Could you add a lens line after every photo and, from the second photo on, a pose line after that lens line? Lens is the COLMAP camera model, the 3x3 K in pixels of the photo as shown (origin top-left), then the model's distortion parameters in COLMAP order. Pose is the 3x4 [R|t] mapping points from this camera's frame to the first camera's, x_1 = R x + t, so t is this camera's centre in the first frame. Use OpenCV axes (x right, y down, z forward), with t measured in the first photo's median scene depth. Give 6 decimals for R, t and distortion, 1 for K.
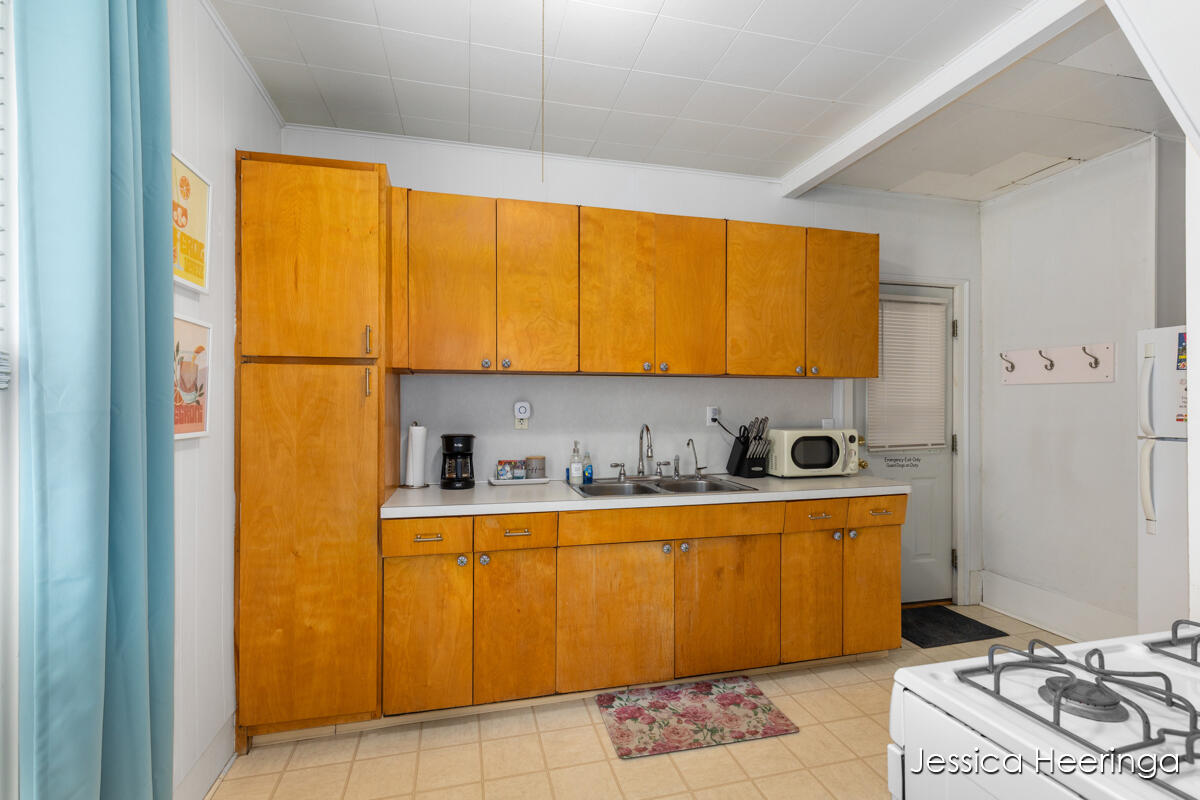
lens RADIAL K [[545.9, 0, 601.0], [0, 545.9, 405.4], [0, 0, 1]] dist [0.001837, 0.000258]
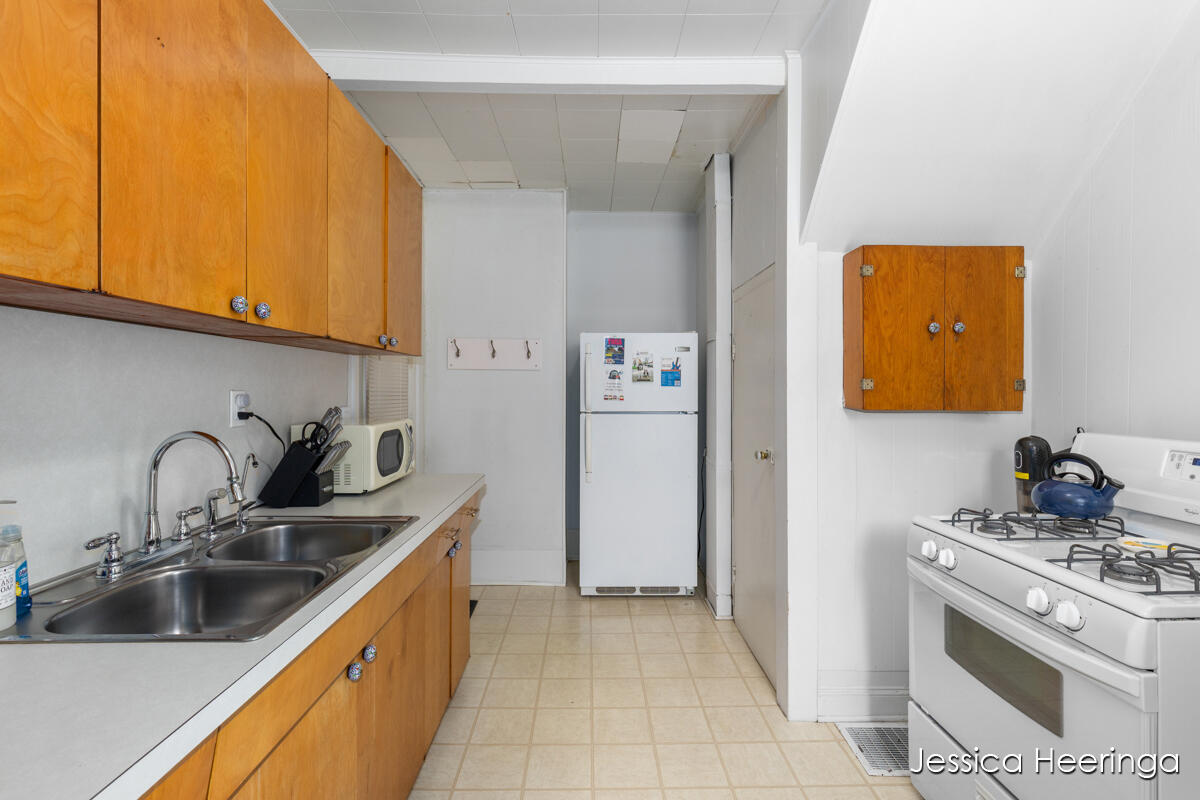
lens RADIAL K [[545.9, 0, 600.4], [0, 545.9, 388.7], [0, 0, 1]] dist [0.001837, 0.000258]
pose [[0.232275, -0.003396, 0.972644, -0.269290], [-0.000325, 0.999994, 0.003569, -0.002968], [-0.972650, -0.001145, 0.232273, 0.553809]]
